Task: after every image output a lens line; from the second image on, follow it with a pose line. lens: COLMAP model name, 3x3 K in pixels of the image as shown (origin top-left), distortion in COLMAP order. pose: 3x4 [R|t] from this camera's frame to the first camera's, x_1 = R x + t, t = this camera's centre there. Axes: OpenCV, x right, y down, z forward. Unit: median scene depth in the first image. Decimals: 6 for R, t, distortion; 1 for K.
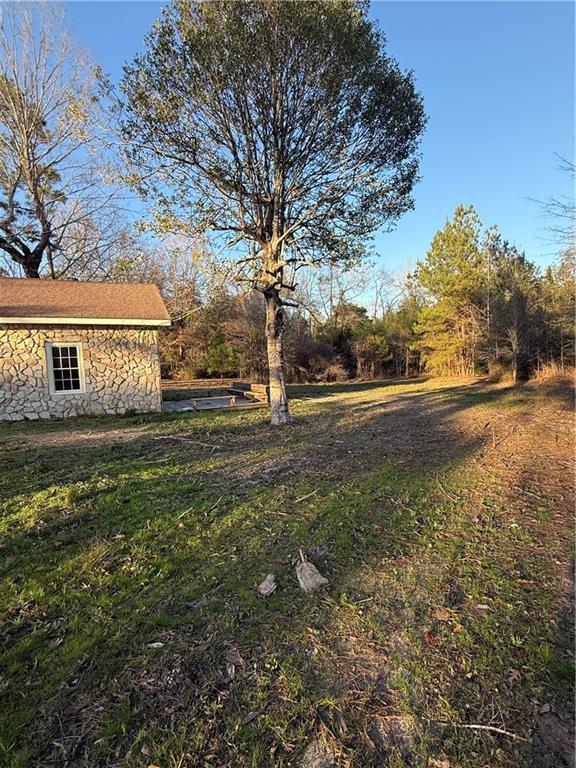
lens RADIAL K [[366.7, 0, 288.5], [0, 366.7, 386.9], [0, 0, 1]] dist [-0.002703, -0.000103]
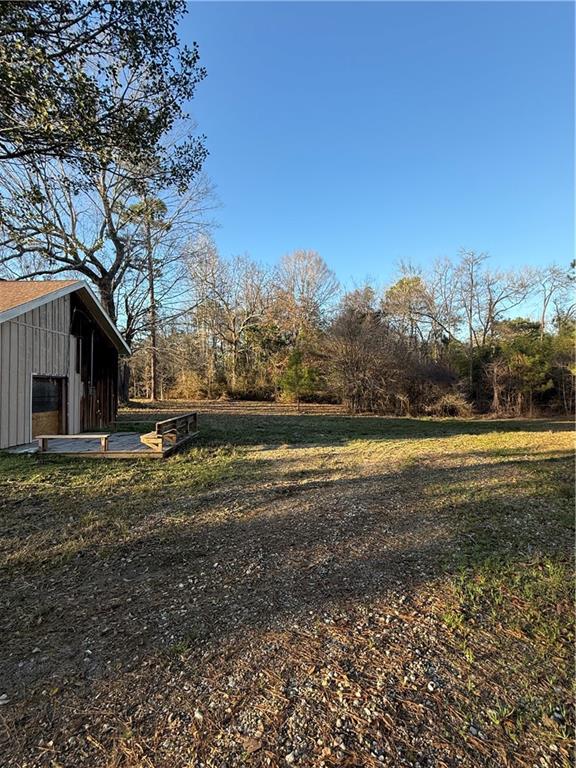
lens RADIAL K [[366.7, 0, 287.5], [0, 366.7, 382.8], [0, 0, 1]] dist [-0.002703, -0.000103]
pose [[0.909284, 0.028155, -0.415222, 0.123654], [-0.059175, 0.996319, -0.062028, -0.015774], [0.411947, 0.080971, 0.907603, 0.184620]]
